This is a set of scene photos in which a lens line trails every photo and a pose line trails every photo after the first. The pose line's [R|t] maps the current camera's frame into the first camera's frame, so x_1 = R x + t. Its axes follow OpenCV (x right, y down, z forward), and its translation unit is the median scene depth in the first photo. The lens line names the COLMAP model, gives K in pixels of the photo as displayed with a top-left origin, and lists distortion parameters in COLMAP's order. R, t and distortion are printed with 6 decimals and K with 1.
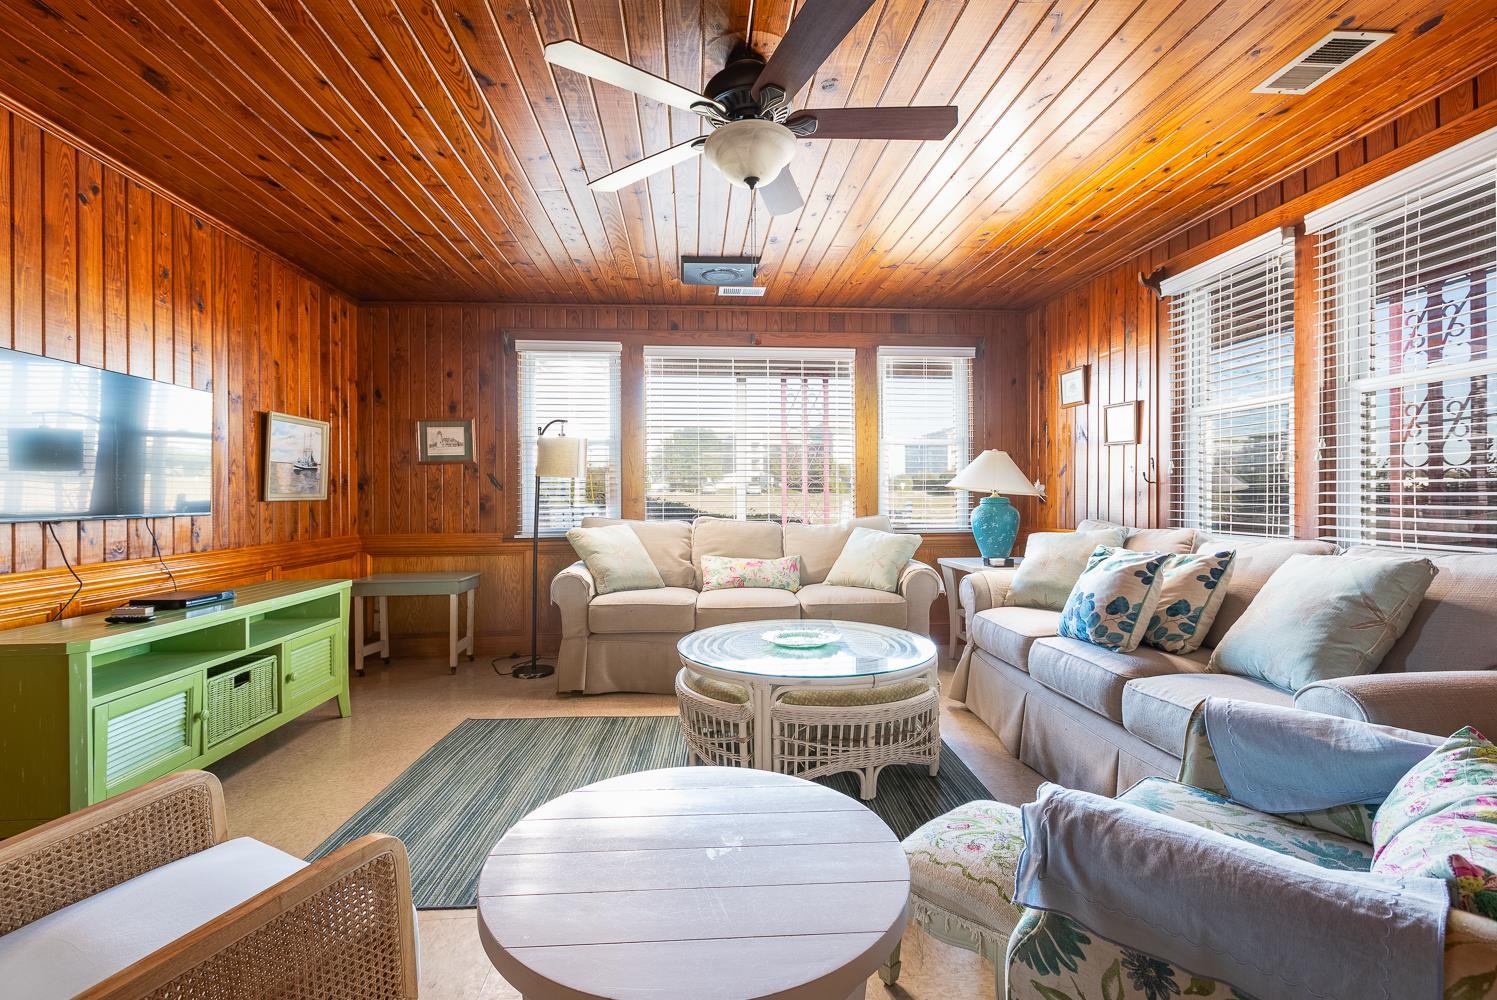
lens RADIAL K [[673.4, 0, 743.2], [0, 673.4, 503.5], [0, 0, 1]] dist [-0.000387, 0.000246]
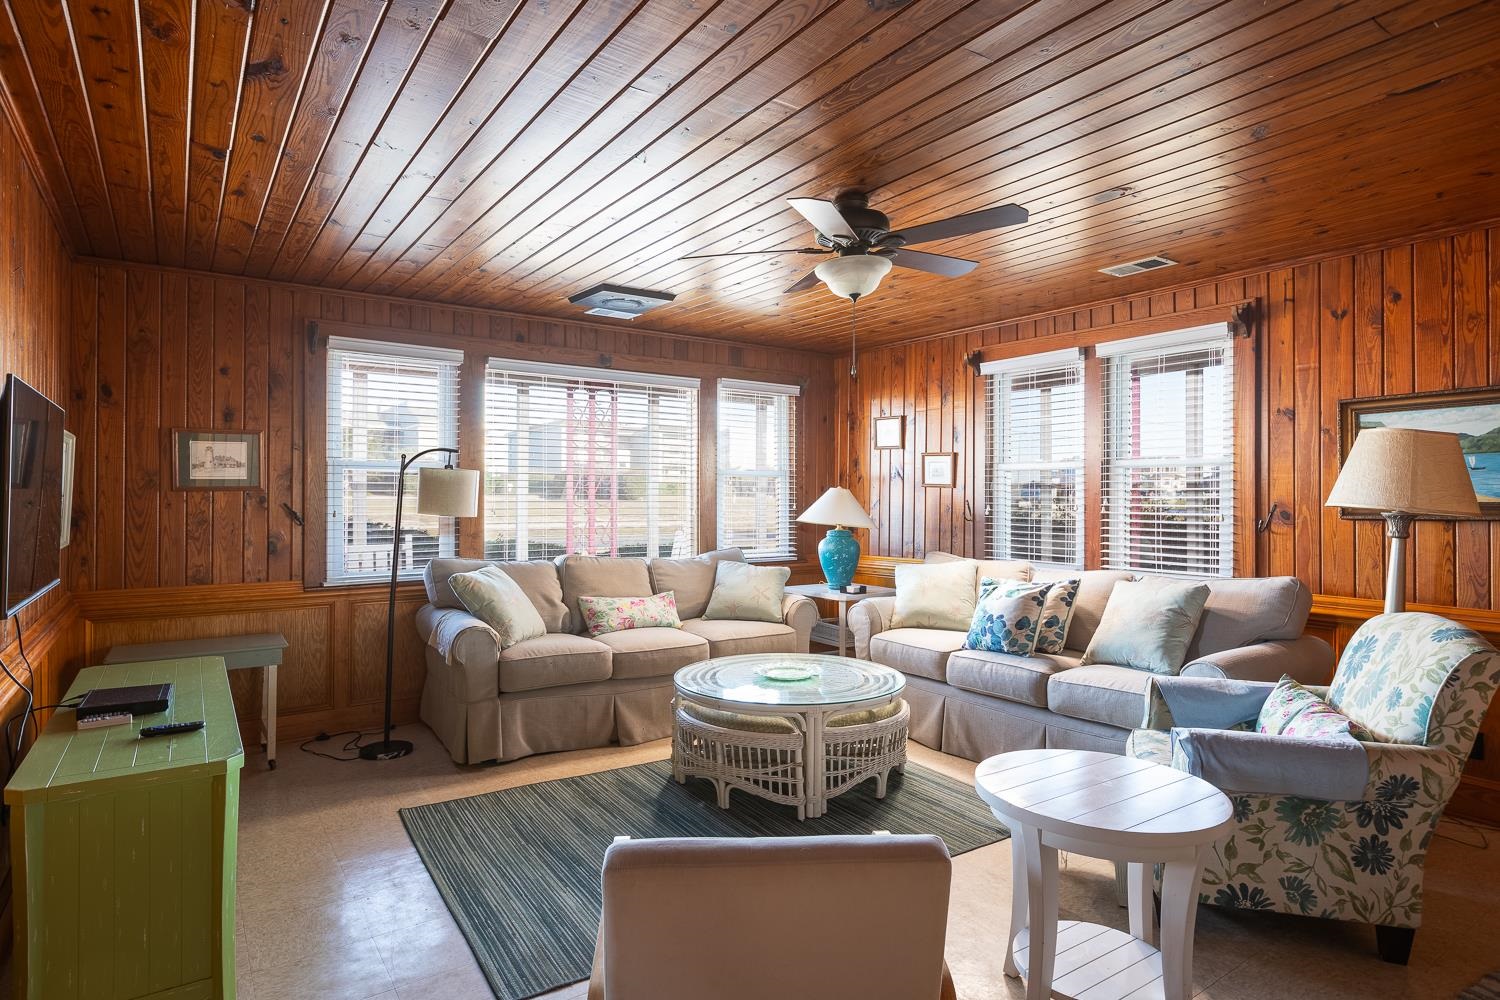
lens RADIAL K [[824.7, 0, 746.8], [0, 824.7, 496.3], [0, 0, 1]] dist [0.002942, 0.000260]
pose [[0.860222, 0.008707, 0.509845, -0.508690], [-0.002536, 0.999915, -0.012798, -0.053535], [-0.509913, 0.009716, 0.860171, -0.101002]]
